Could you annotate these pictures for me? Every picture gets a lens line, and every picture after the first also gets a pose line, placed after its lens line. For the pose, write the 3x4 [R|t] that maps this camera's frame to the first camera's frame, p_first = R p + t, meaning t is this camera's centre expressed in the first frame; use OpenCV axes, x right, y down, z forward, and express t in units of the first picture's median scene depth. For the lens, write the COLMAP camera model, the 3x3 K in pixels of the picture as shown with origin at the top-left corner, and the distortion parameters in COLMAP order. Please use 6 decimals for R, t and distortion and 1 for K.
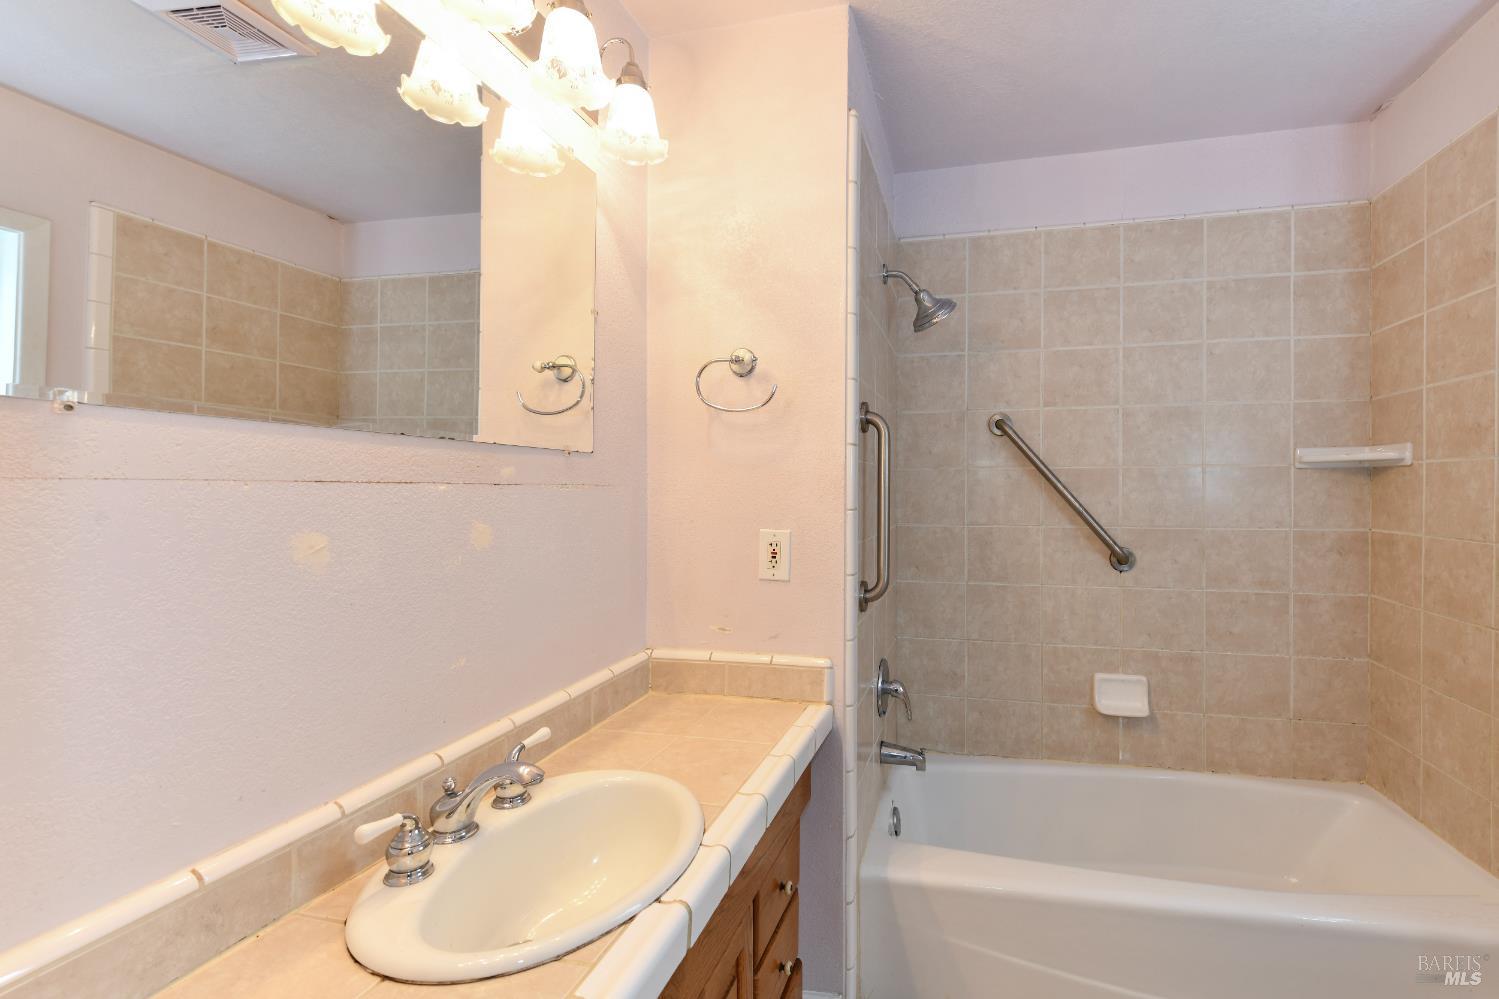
lens RADIAL K [[711.1, 0, 749.5], [0, 711.1, 499.5], [0, 0, 1]] dist [-0.000489, -0.005282]
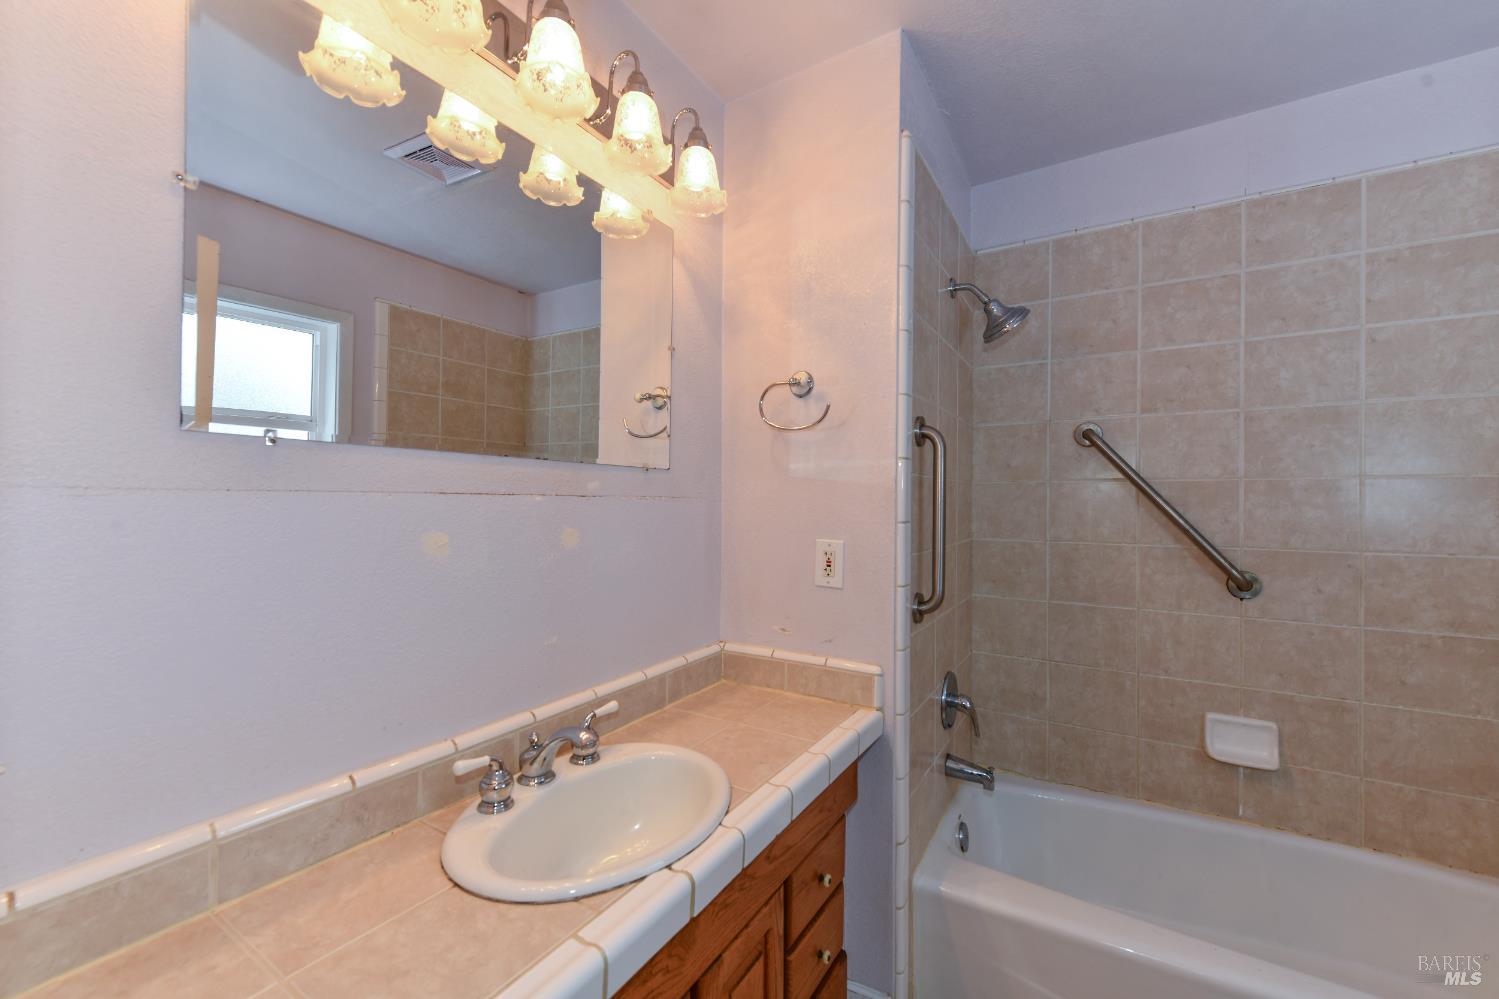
lens RADIAL K [[616.5, 0, 748.7], [0, 616.5, 507.3], [0, 0, 1]] dist [0.001030, -0.002783]
pose [[0.939999, 0.009801, -0.341037, 0.219807], [-0.011548, 0.999929, -0.003092, -0.001882], [0.340982, 0.006845, 0.940045, 0.086274]]
